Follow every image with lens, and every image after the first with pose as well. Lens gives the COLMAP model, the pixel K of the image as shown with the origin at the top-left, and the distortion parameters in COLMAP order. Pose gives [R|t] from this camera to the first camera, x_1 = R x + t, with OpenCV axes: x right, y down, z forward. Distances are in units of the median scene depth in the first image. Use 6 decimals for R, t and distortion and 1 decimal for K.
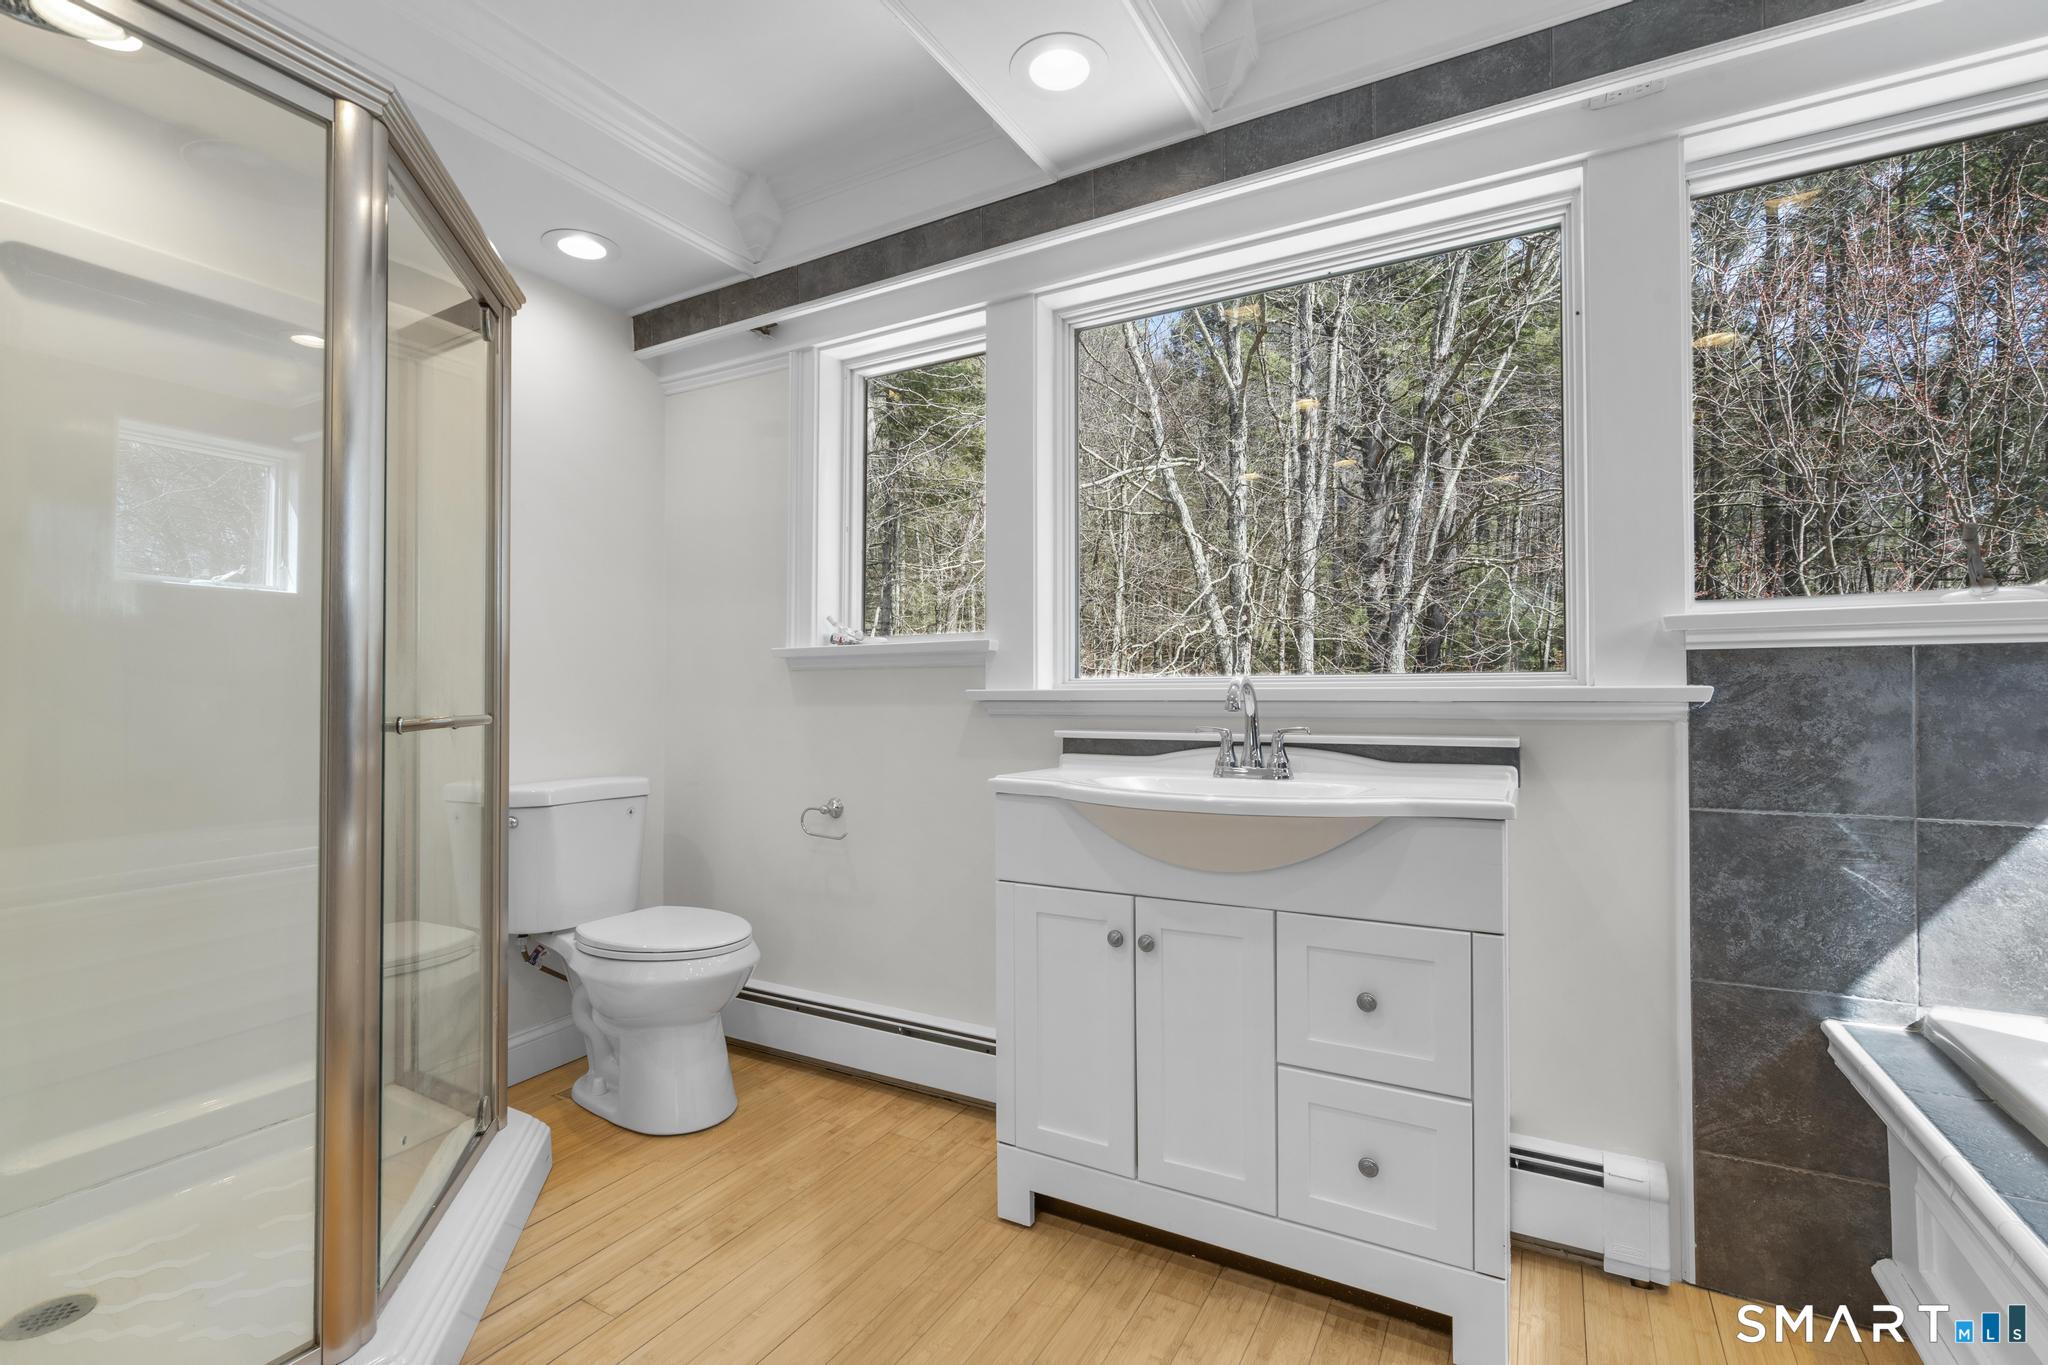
lens RADIAL K [[917.2, 0, 1023.6], [0, 917.2, 685.3], [0, 0, 1]] dist [-0.006376, 0.002951]
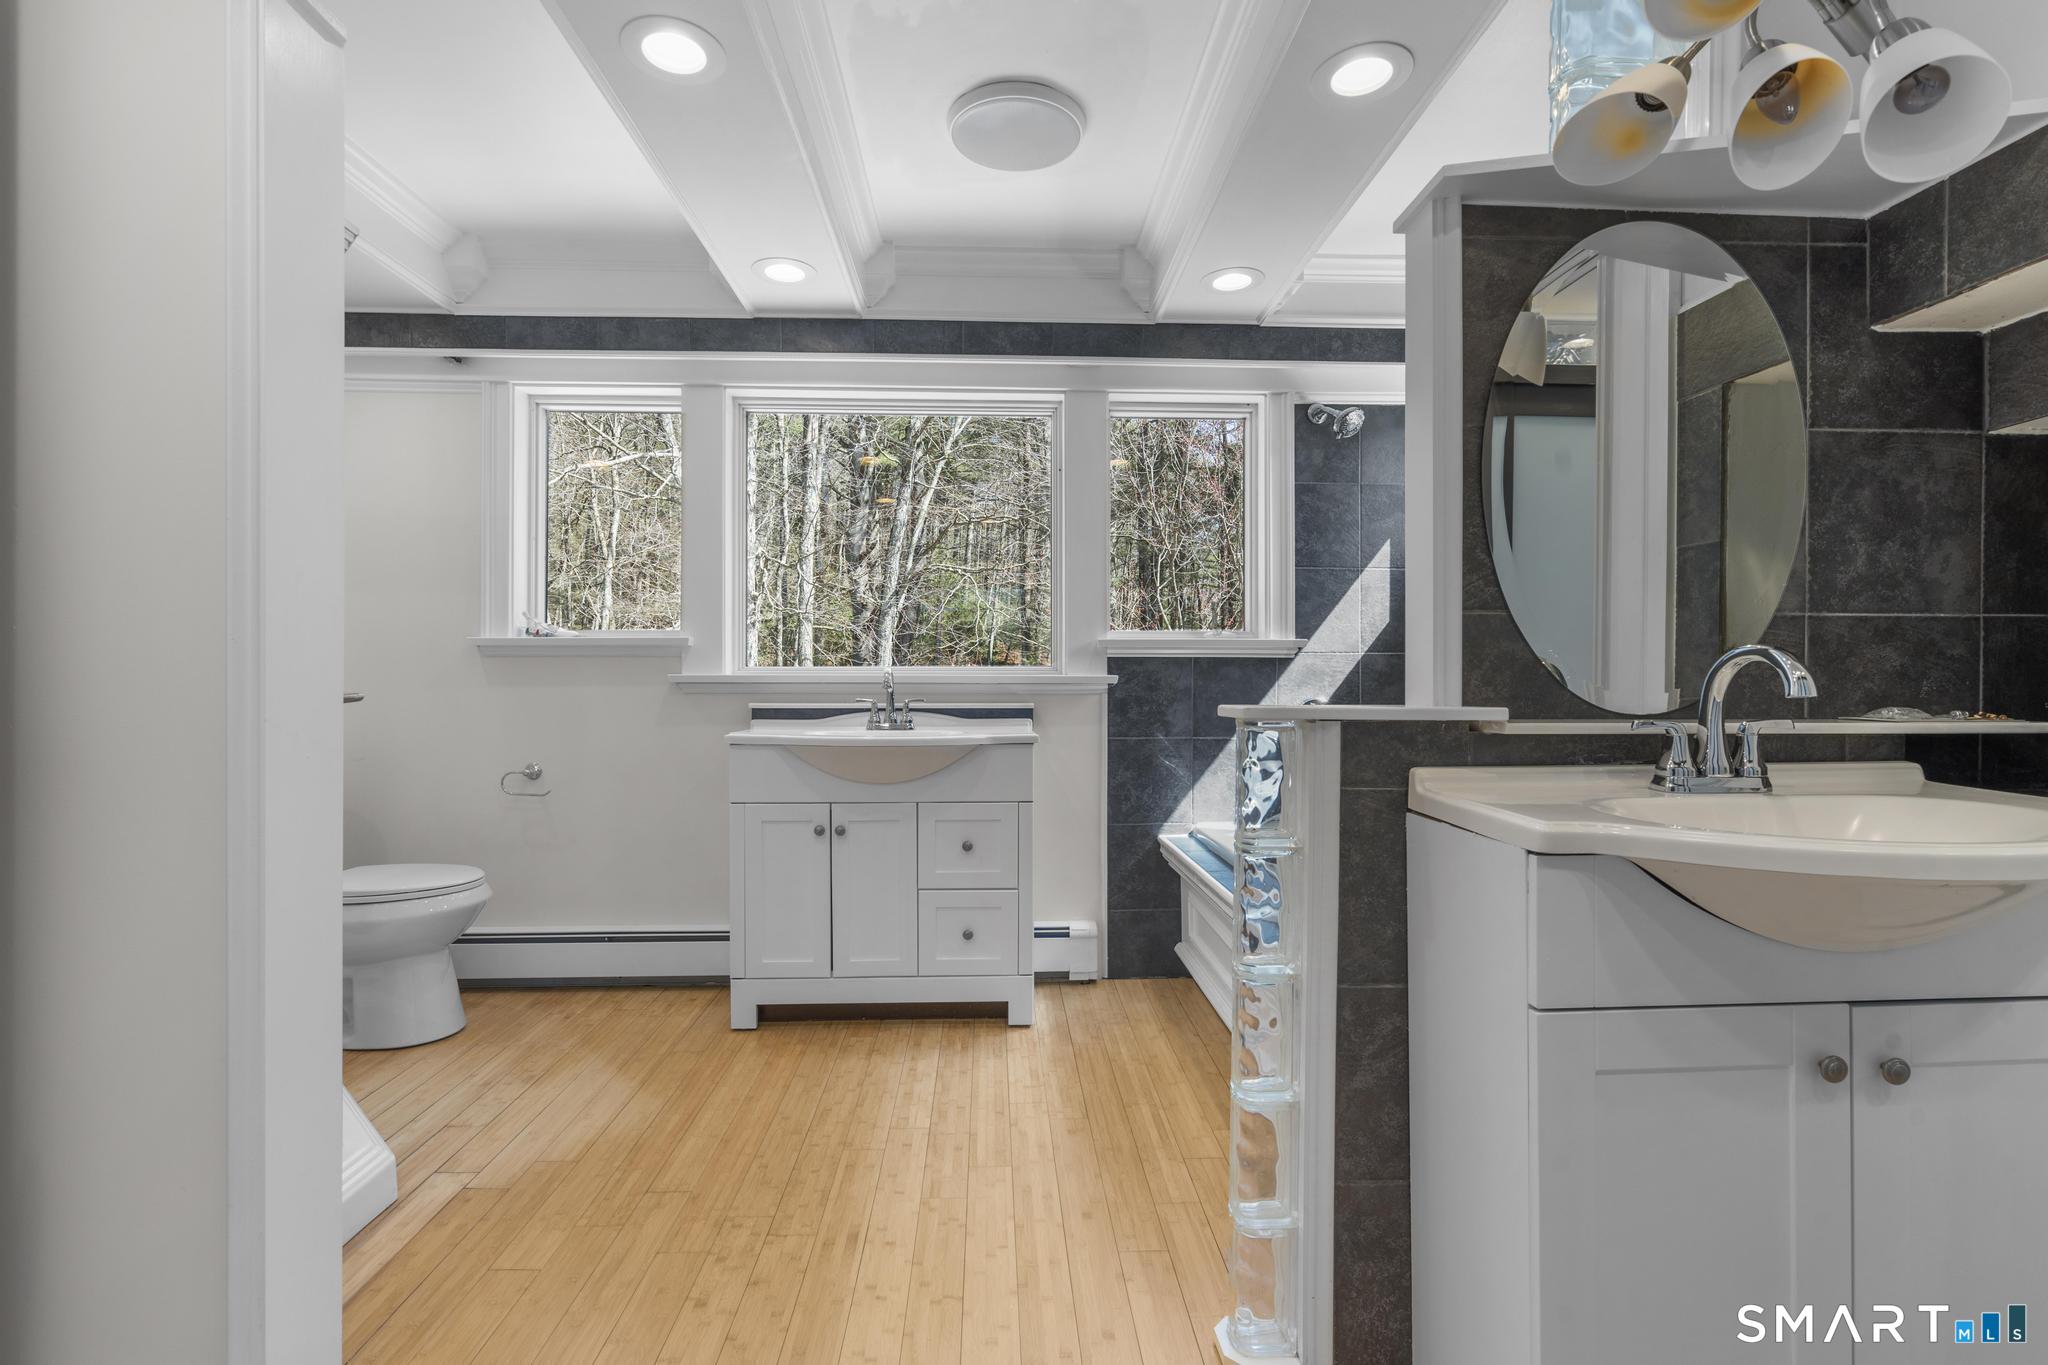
lens RADIAL K [[917.2, 0, 1033.6], [0, 917.2, 683.9], [0, 0, 1]] dist [-0.006376, 0.002951]
pose [[0.842685, 0.001134, 0.538406, -0.425160], [-0.009342, 0.999878, 0.012516, -0.003811], [-0.538326, -0.015577, 0.842592, -0.521598]]
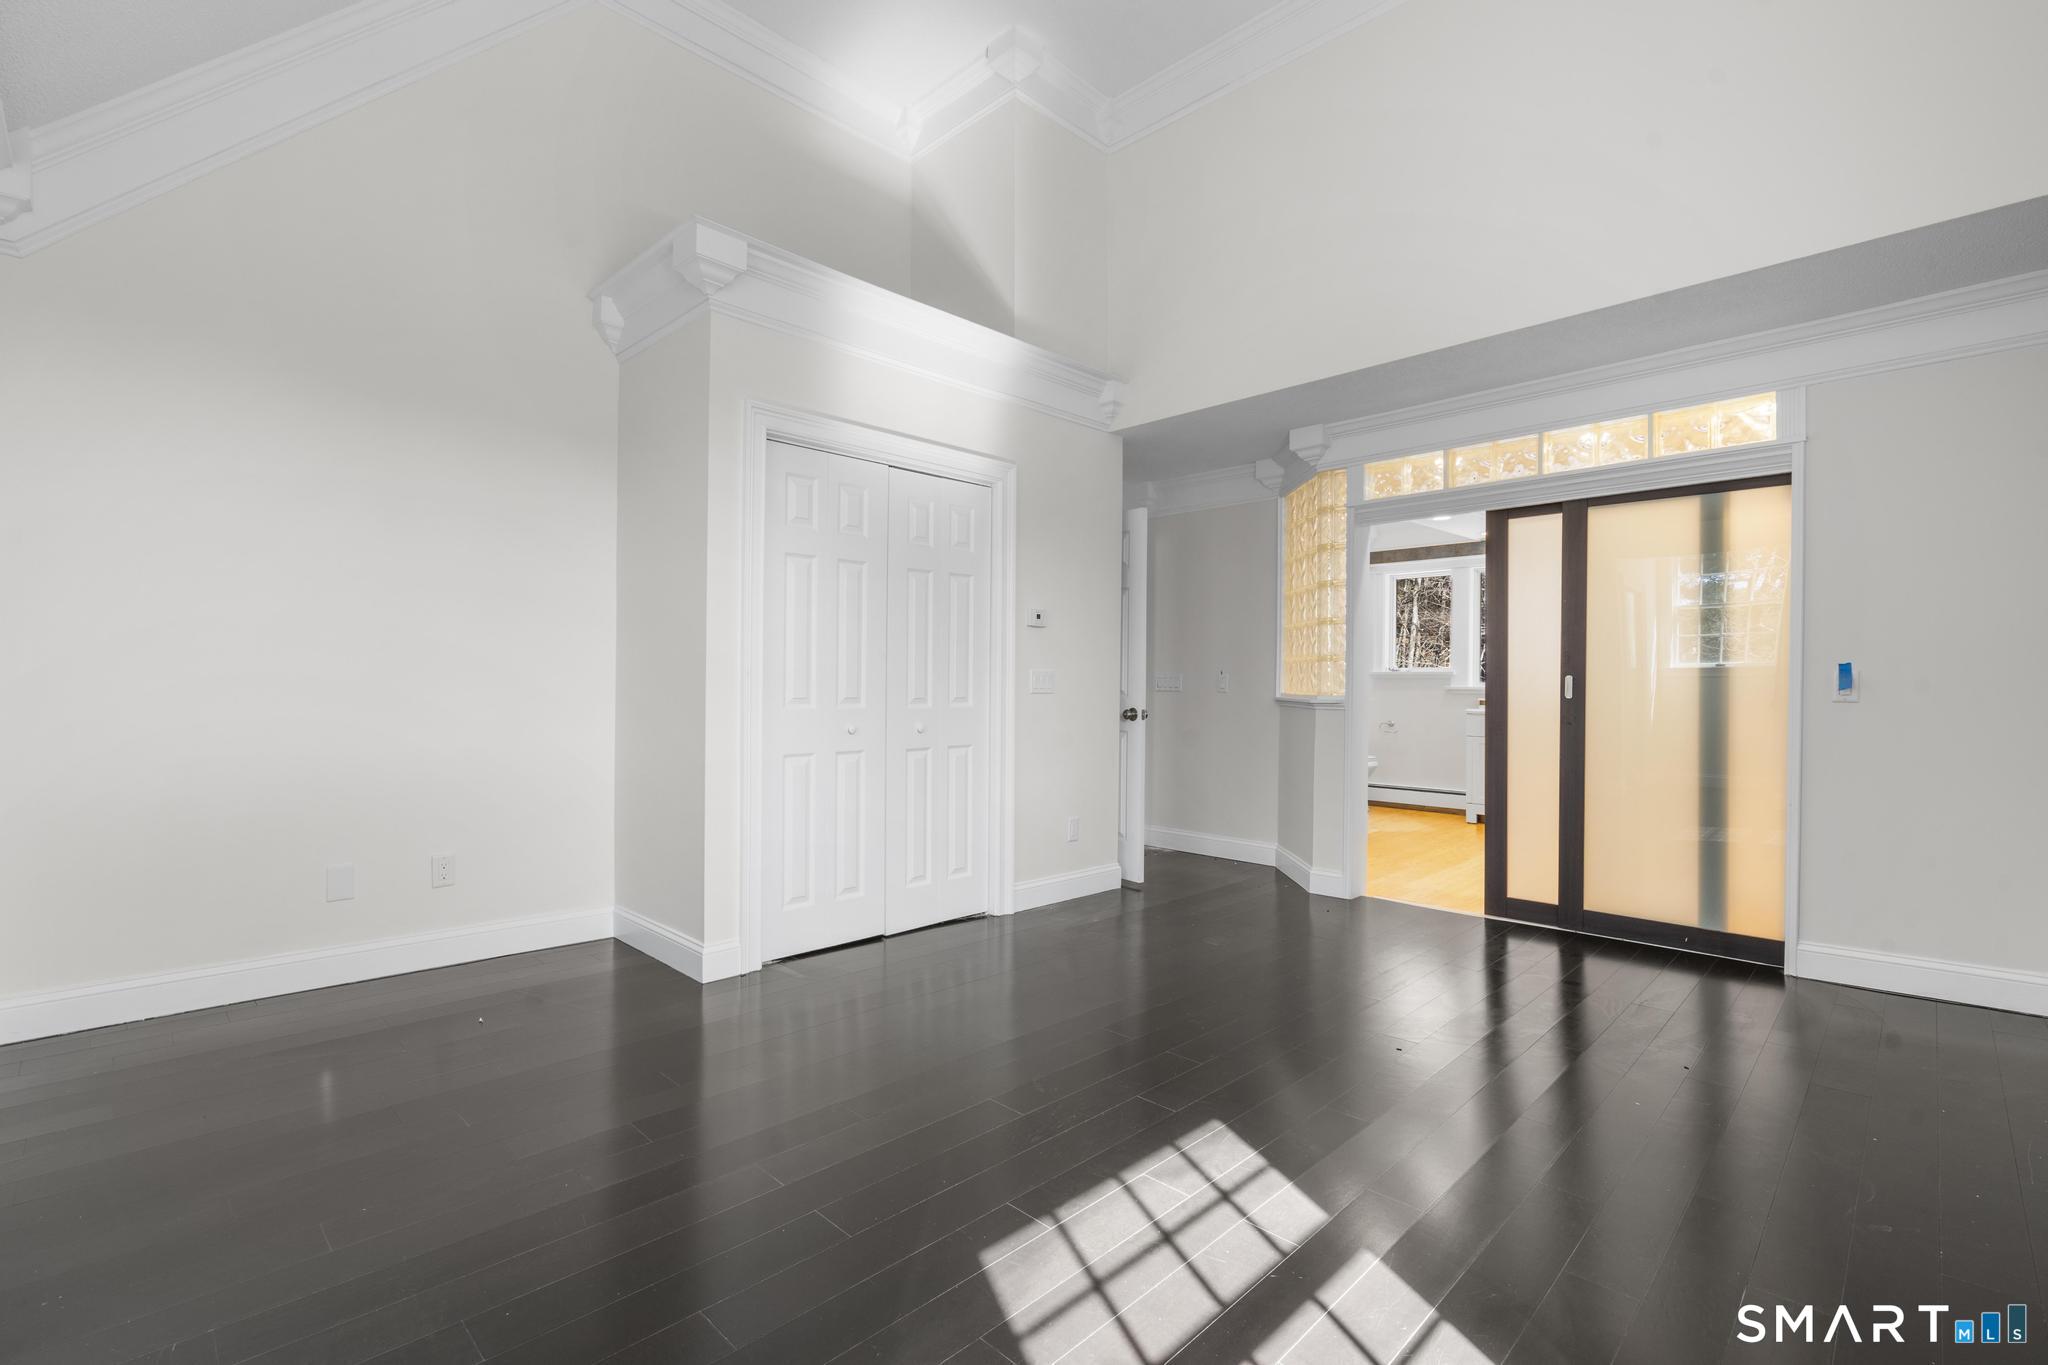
lens RADIAL K [[917.2, 0, 1031.1], [0, 917.2, 686.5], [0, 0, 1]] dist [-0.006376, 0.002951]
pose [[0.962954, 0.011127, -0.269435, -0.773385], [-0.007374, 0.999861, 0.014935, -0.041421], [0.269564, -0.012394, 0.962903, -3.285048]]
